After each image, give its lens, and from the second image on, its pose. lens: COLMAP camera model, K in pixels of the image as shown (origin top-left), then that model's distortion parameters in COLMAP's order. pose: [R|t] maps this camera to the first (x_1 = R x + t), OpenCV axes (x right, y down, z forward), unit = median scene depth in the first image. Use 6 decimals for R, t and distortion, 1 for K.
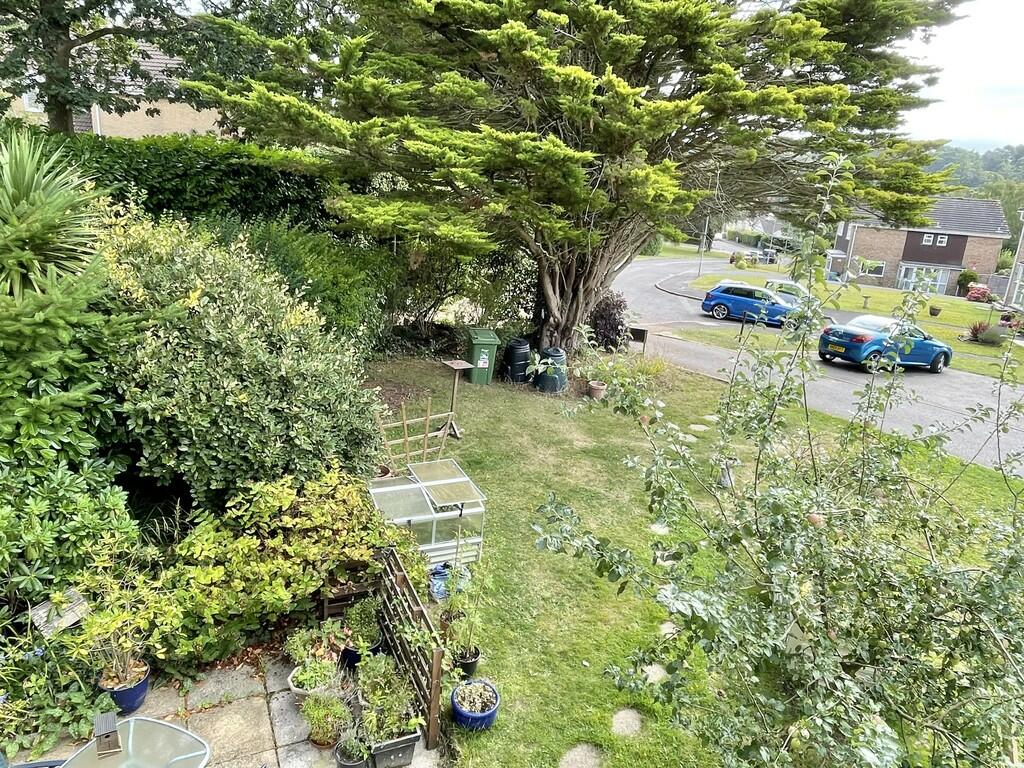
lens RADIAL K [[707.0, 0, 514.4], [0, 707.0, 383.4], [0, 0, 1]] dist [-0.010898, 0.000145]
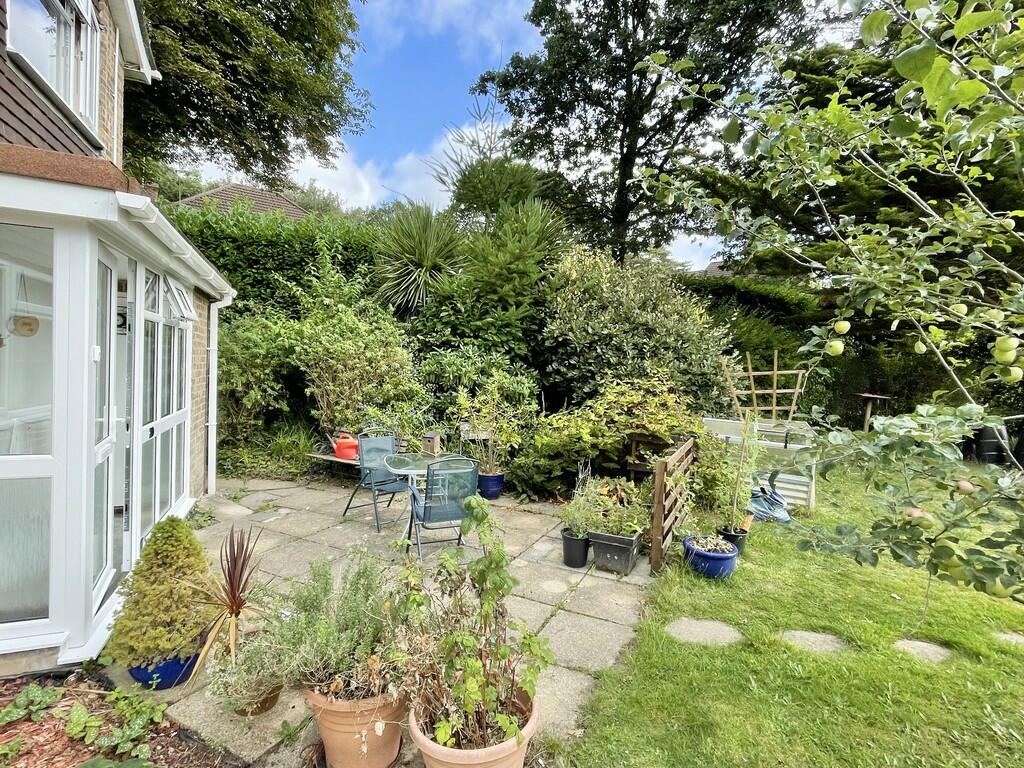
lens RADIAL K [[502.6, 0, 511.2], [0, 502.6, 381.7], [0, 0, 1]] dist [-0.001706, -0.001580]
pose [[0.632972, -0.018947, -0.773943, 0.135275], [-0.220508, 0.953878, -0.203696, 0.193377], [0.742107, 0.299595, 0.599600, 0.148134]]
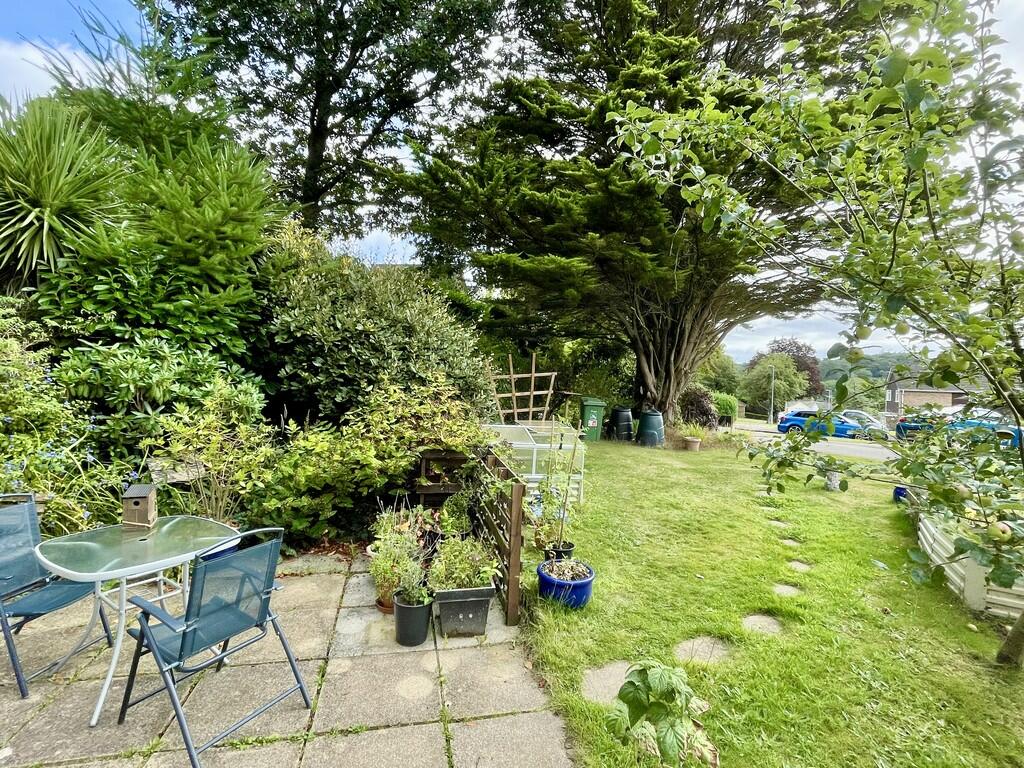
lens RADIAL K [[502.6, 0, 513.9], [0, 502.6, 381.1], [0, 0, 1]] dist [-0.001706, -0.001580]
pose [[0.977102, -0.038442, -0.209272, 0.008579], [-0.024647, 0.956473, -0.290778, 0.180933], [0.211341, 0.289277, 0.933624, 0.159011]]
